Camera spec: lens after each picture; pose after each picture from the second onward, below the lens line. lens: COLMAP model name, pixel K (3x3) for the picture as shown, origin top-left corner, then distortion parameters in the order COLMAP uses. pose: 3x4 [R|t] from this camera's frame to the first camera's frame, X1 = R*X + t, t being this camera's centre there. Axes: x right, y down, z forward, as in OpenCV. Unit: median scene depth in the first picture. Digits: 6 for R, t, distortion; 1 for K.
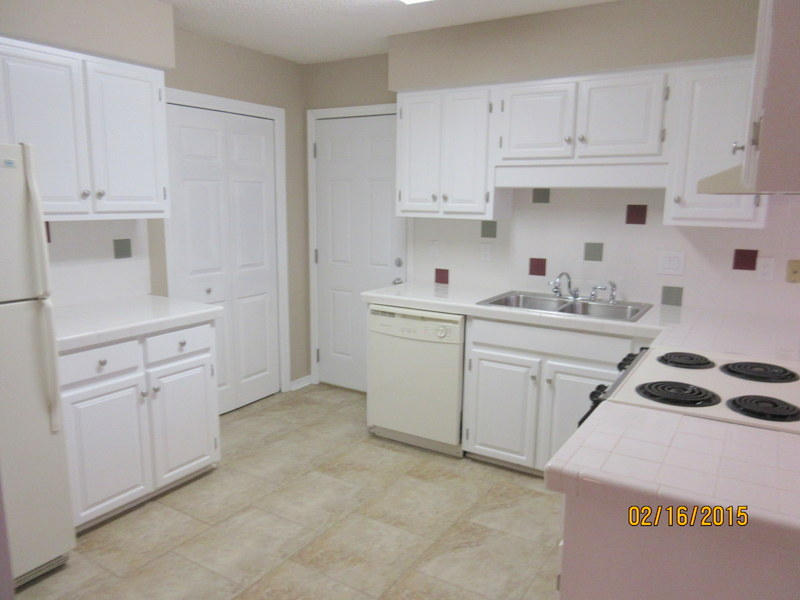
lens RADIAL K [[590.5, 0, 401.4], [0, 590.5, 301.0], [0, 0, 1]] dist [-0.018529, 0.006510]
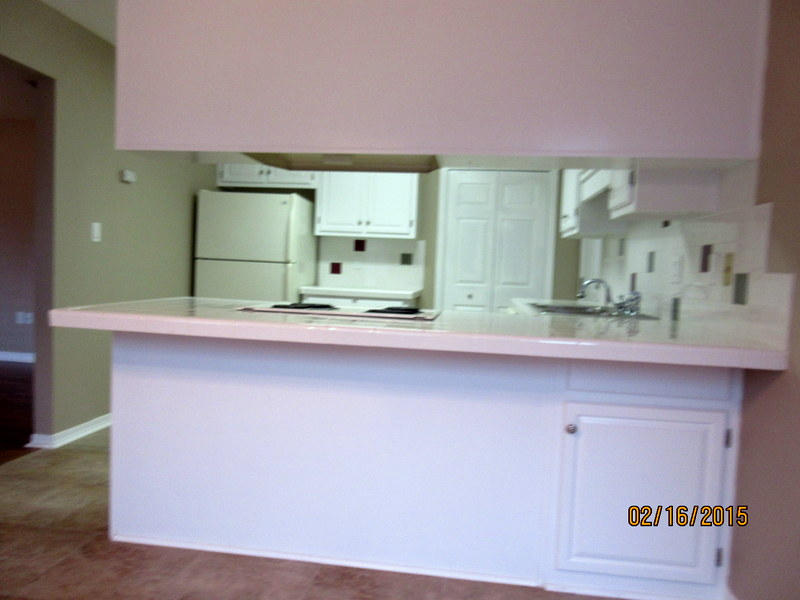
lens RADIAL K [[590.5, 0, 399.9], [0, 590.5, 297.9], [0, 0, 1]] dist [-0.018529, 0.006510]
pose [[0.414186, 0.104377, -0.904188, 1.666733], [-0.185073, 0.982308, 0.028618, -0.041689], [0.891178, 0.155487, 0.426176, 0.466023]]
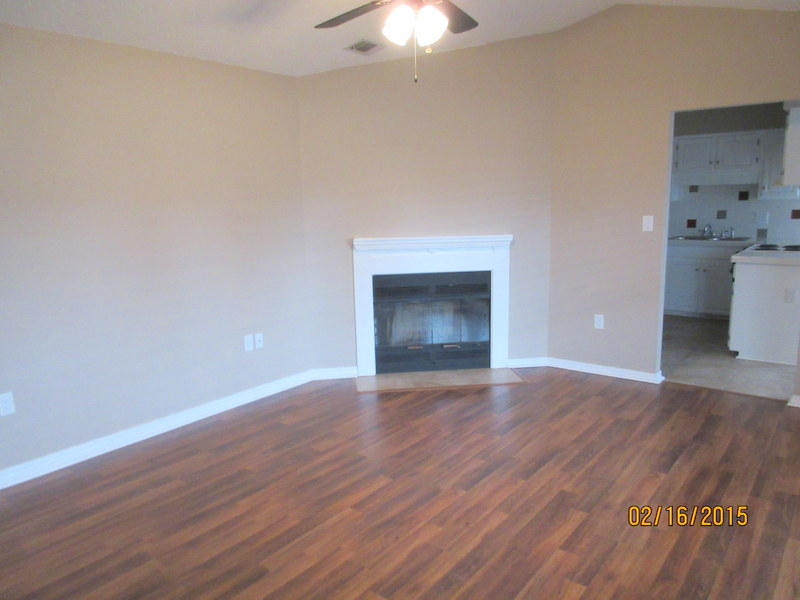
lens RADIAL K [[590.5, 0, 397.0], [0, 590.5, 297.7], [0, 0, 1]] dist [-0.018529, 0.006510]
pose [[0.992979, -0.014751, -0.117366, -0.589077], [0.014962, 0.999888, 0.000915, 0.196308], [0.117339, -0.002664, 0.993088, -1.227869]]
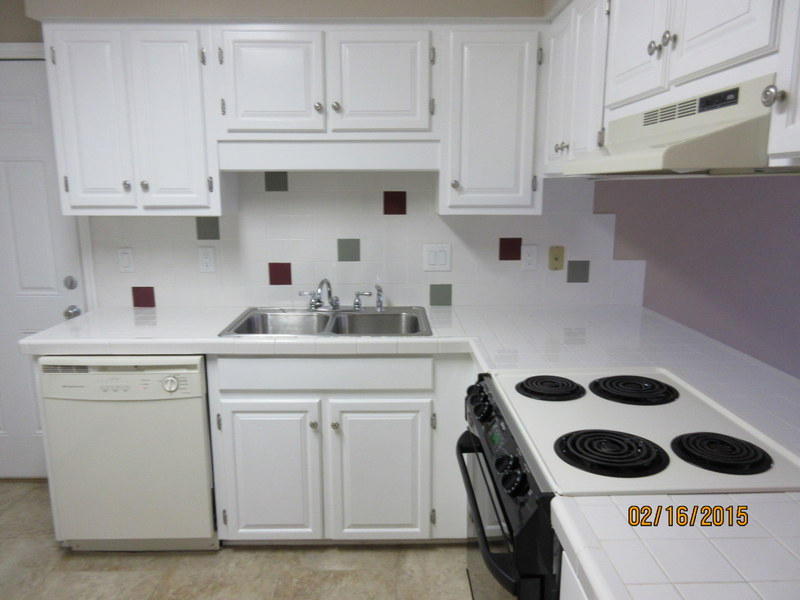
lens RADIAL K [[590.5, 0, 400.0], [0, 590.5, 303.1], [0, 0, 1]] dist [-0.018529, 0.006510]
pose [[0.841008, -0.114139, 0.528845, -0.056655], [0.103531, 0.993381, 0.049757, -0.045288], [-0.531024, 0.012906, 0.847259, 0.278867]]
